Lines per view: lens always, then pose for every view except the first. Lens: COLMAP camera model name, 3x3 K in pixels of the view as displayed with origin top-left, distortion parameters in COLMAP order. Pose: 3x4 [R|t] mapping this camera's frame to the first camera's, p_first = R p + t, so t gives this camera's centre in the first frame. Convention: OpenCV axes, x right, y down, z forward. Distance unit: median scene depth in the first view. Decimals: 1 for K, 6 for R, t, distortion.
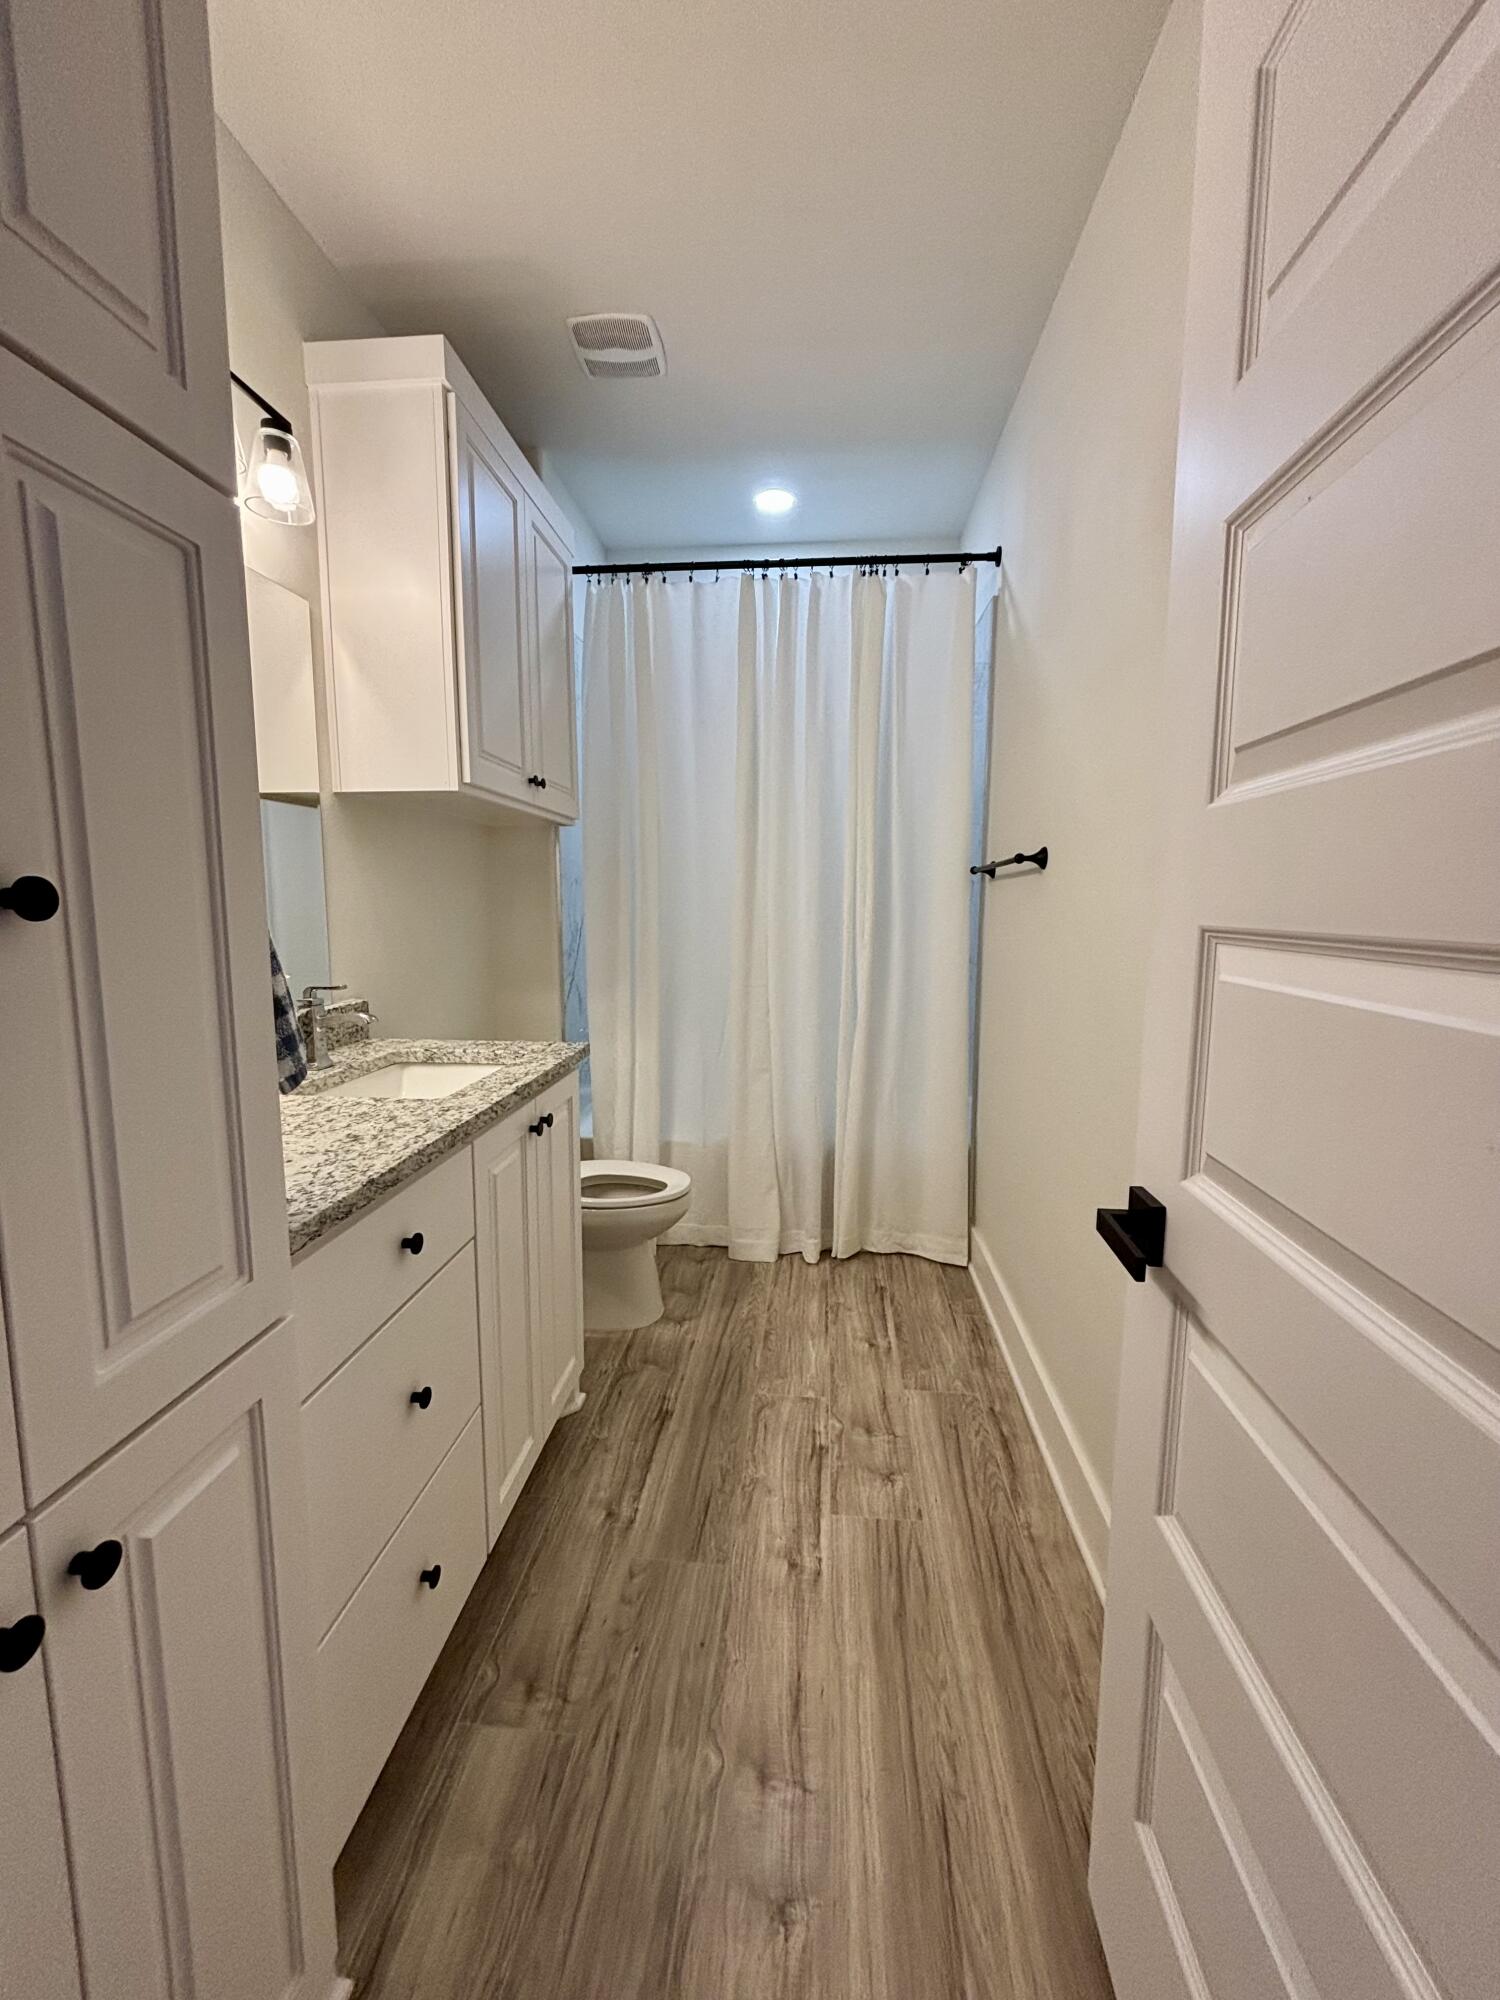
lens RADIAL K [[796.3, 0, 755.6], [0, 796.3, 998.8], [0, 0, 1]] dist [0.013823, -0.005481]
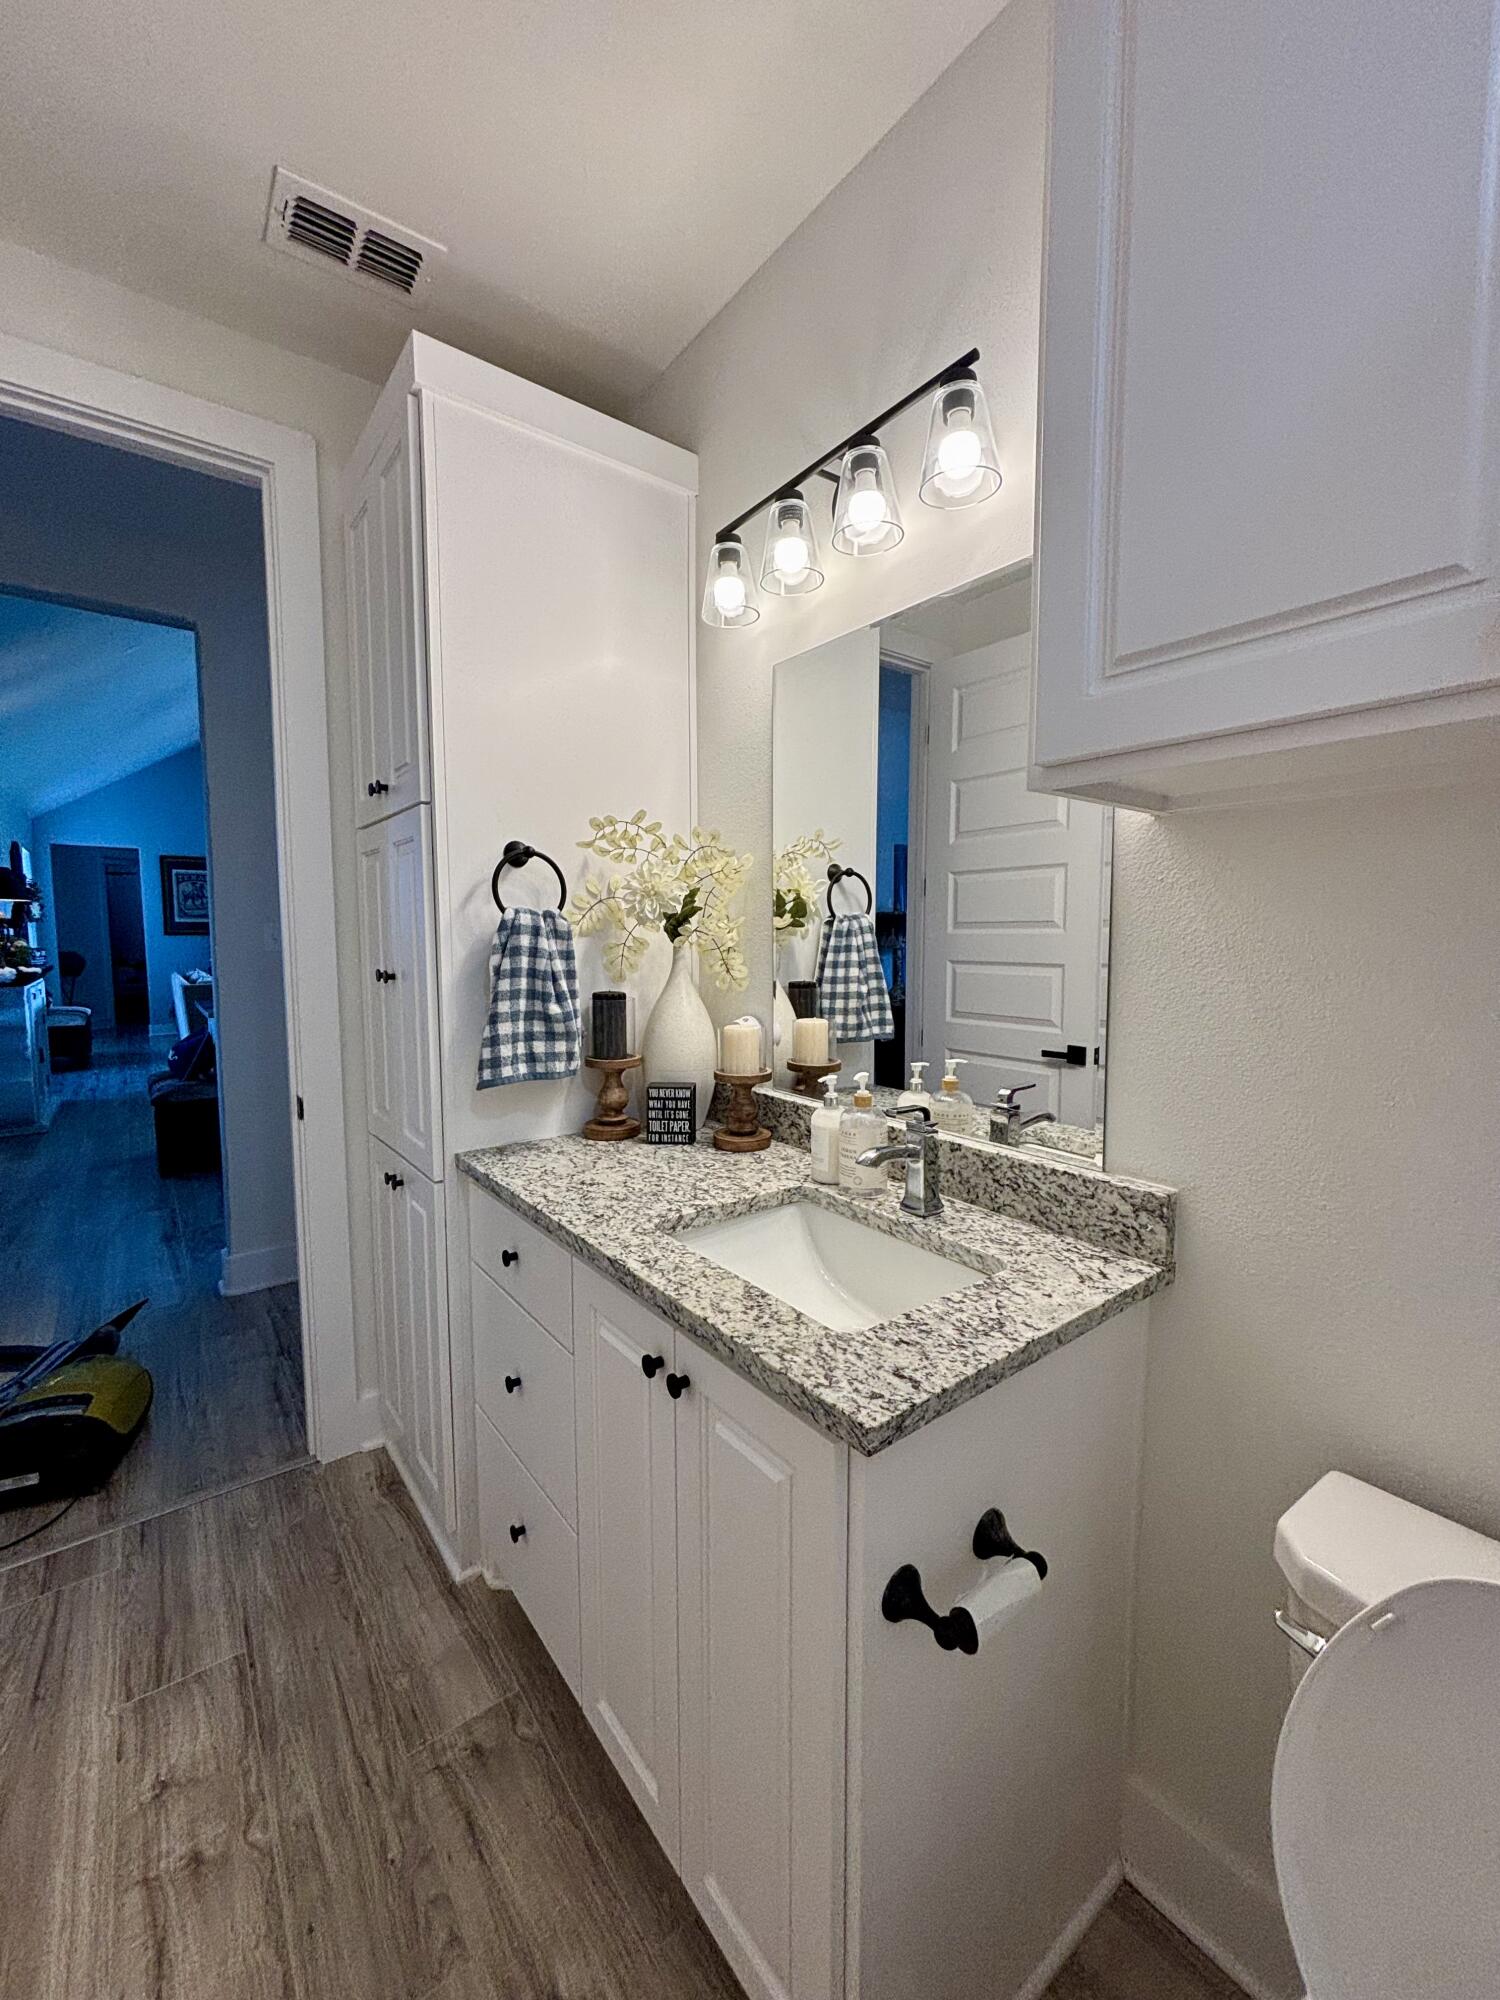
lens RADIAL K [[796.3, 0, 755.6], [0, 796.3, 998.8], [0, 0, 1]] dist [0.013823, -0.005481]
pose [[-0.738503, 0.052876, -0.672174, 0.107260], [-0.083344, 0.982116, 0.168826, -0.319330], [0.669080, 0.180700, -0.720888, 1.941759]]
